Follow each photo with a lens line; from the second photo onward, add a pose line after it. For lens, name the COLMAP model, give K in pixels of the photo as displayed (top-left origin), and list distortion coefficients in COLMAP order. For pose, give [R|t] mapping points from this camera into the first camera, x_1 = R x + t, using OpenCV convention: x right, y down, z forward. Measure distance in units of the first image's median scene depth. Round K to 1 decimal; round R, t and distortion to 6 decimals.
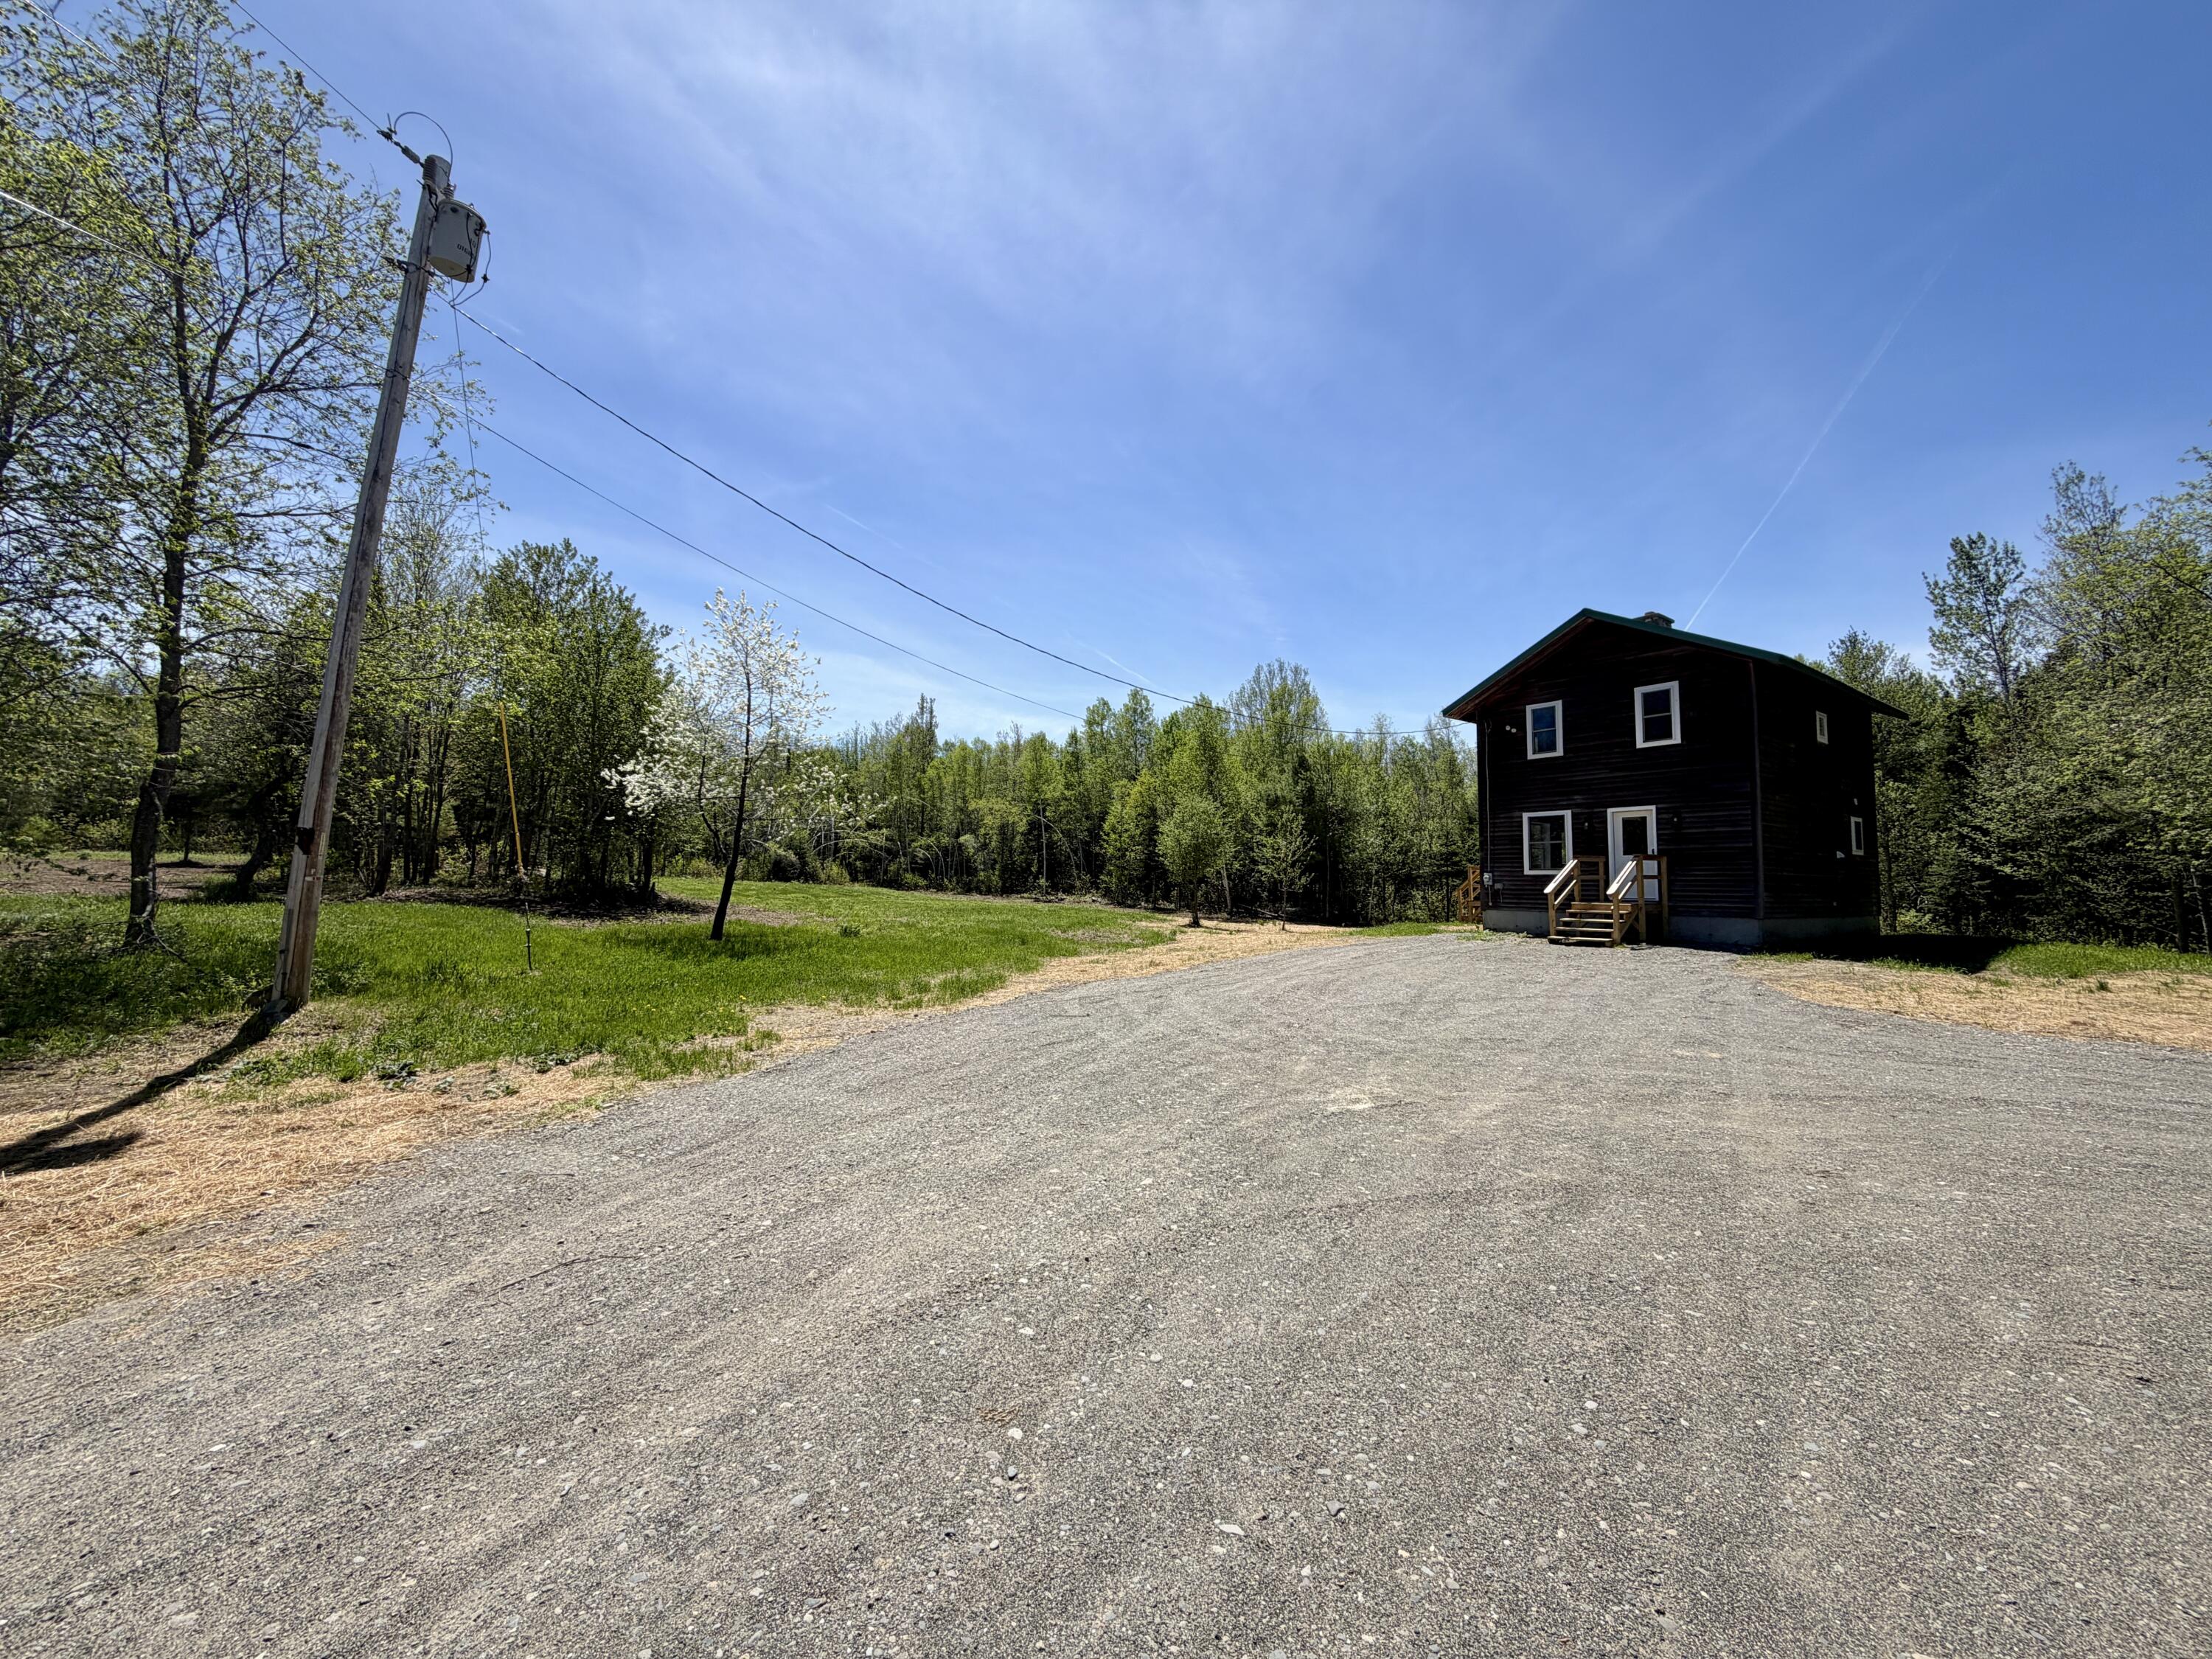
lens RADIAL K [[893.6, 0, 1108.2], [0, 893.6, 825.4], [0, 0, 1]] dist [-0.001752, -0.000434]
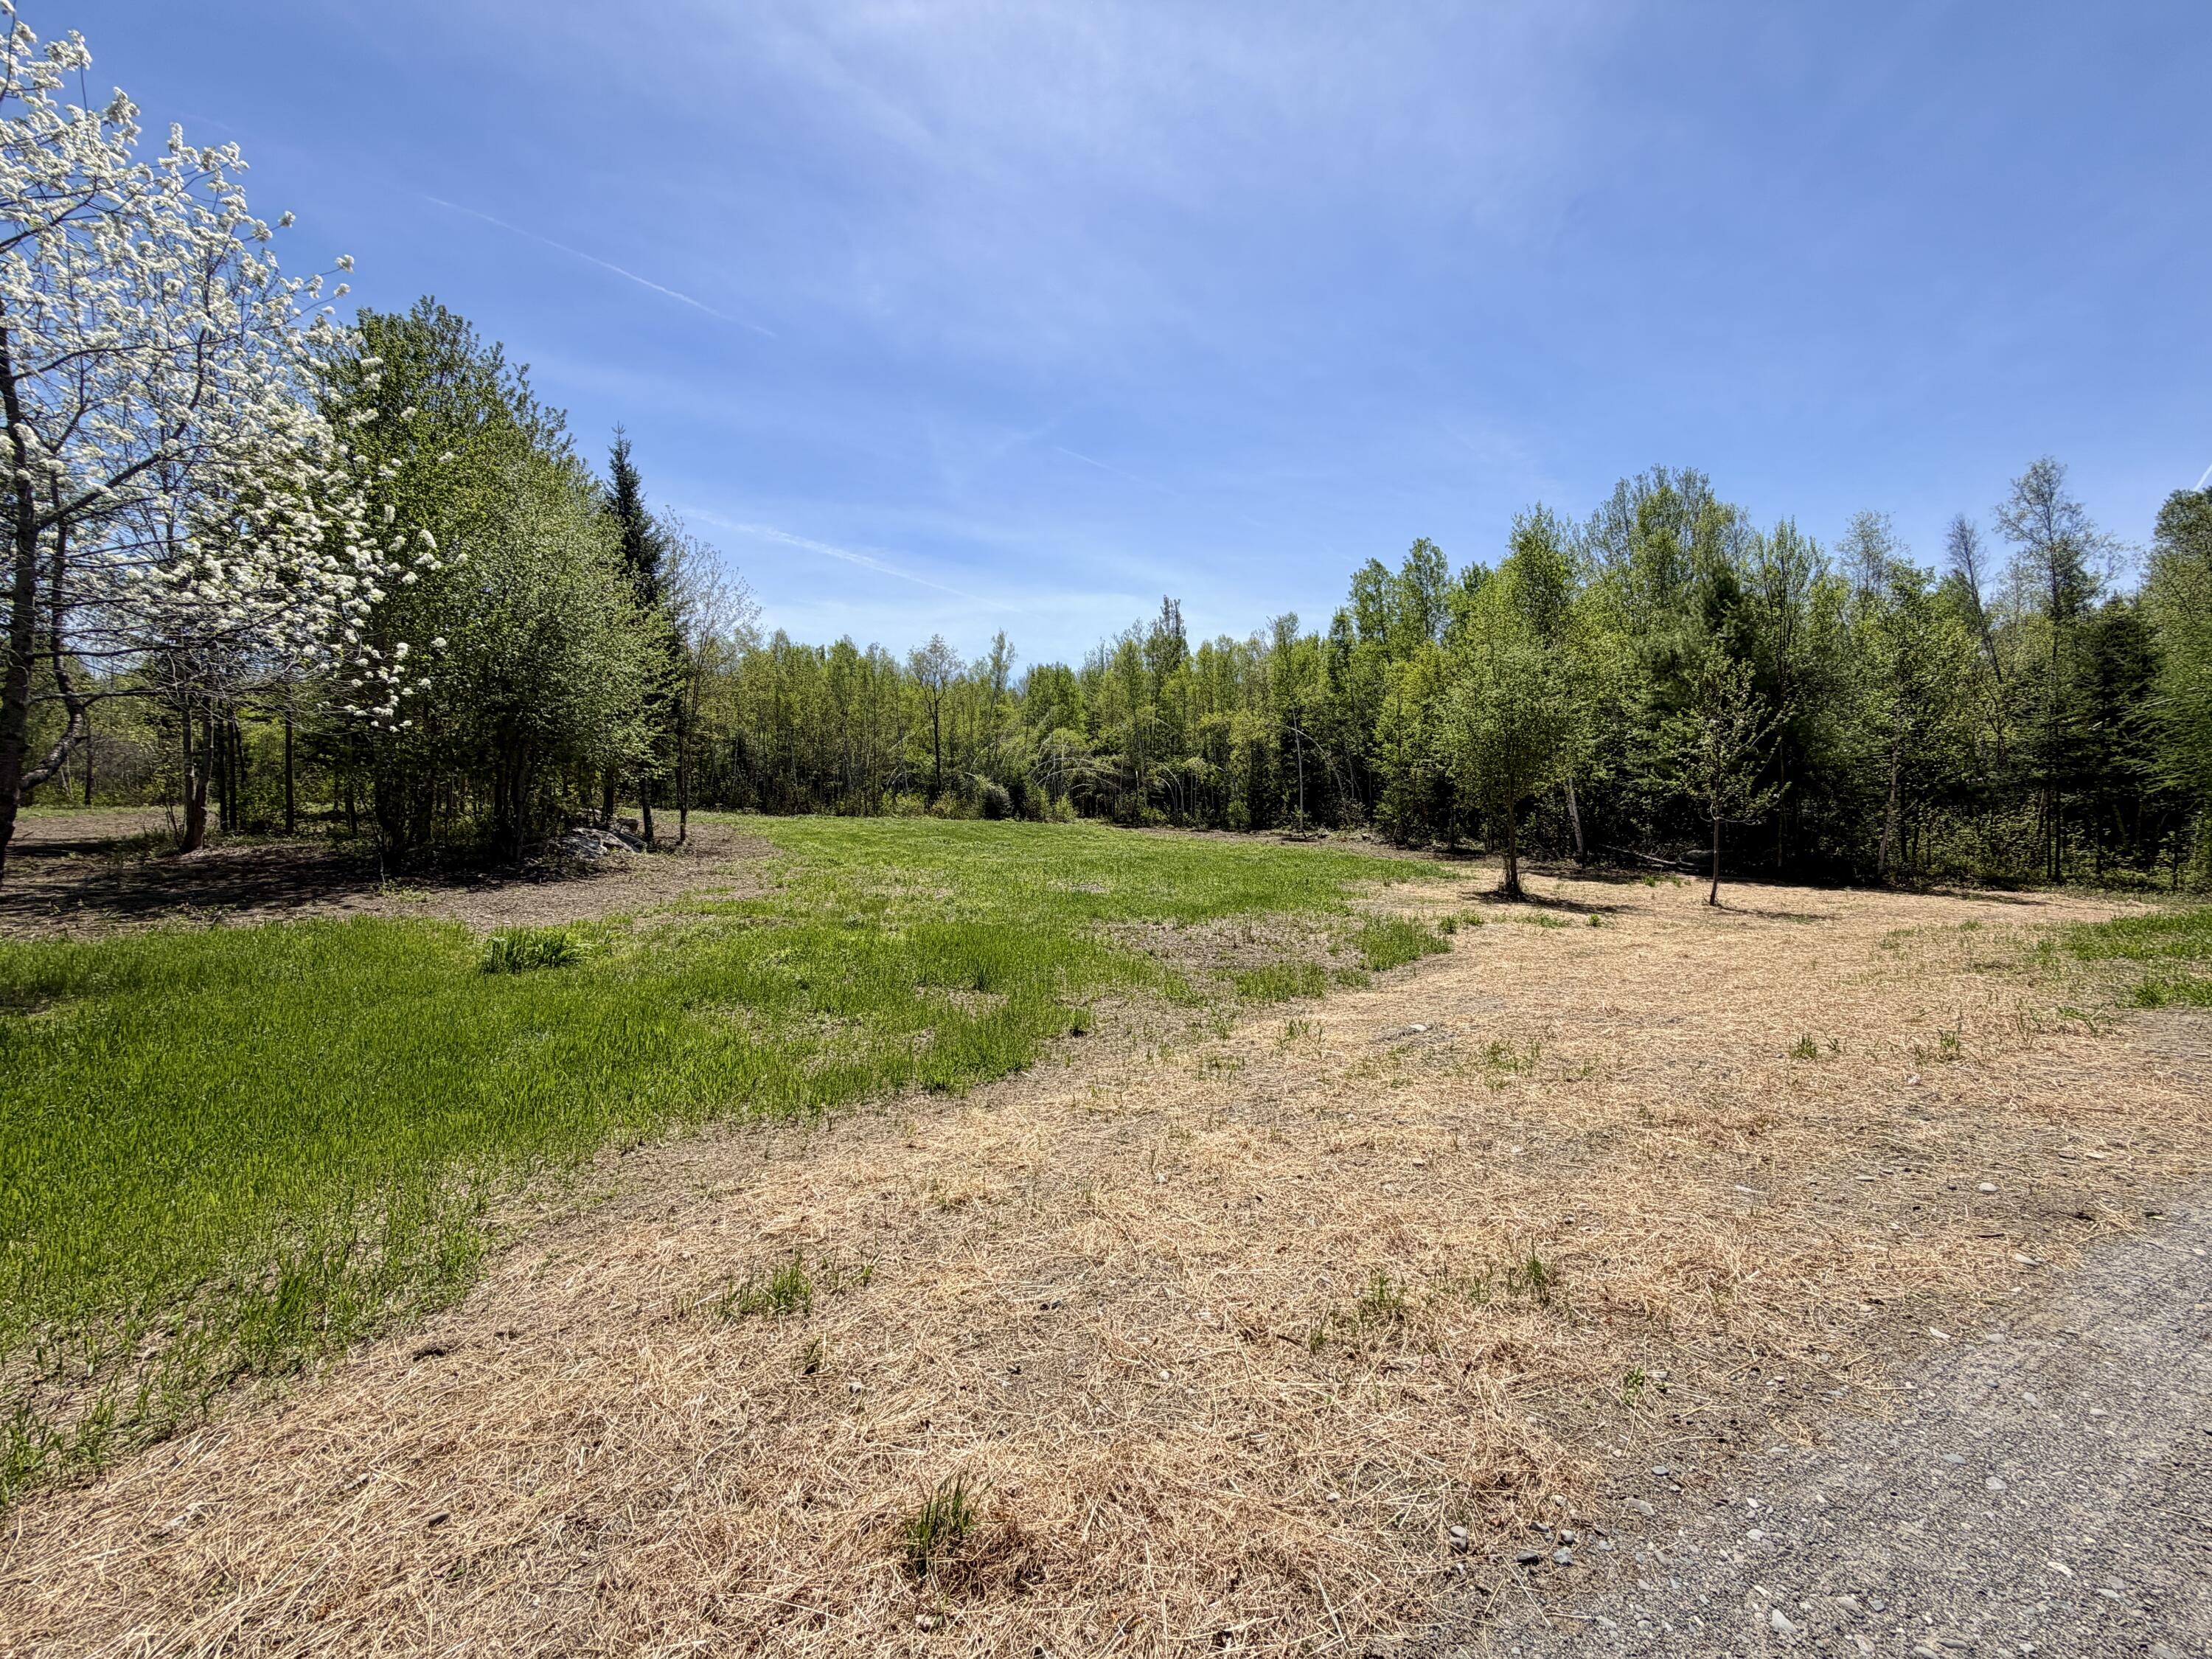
lens RADIAL K [[884.6, 0, 1100.6], [0, 884.6, 825.5], [0, 0, 1]] dist [-0.001545, 0.000409]
pose [[0.938378, -0.016302, -0.345225, 0.041649], [0.042262, 0.996803, 0.067806, 0.022679], [0.343016, -0.078218, 0.936067, 0.353411]]
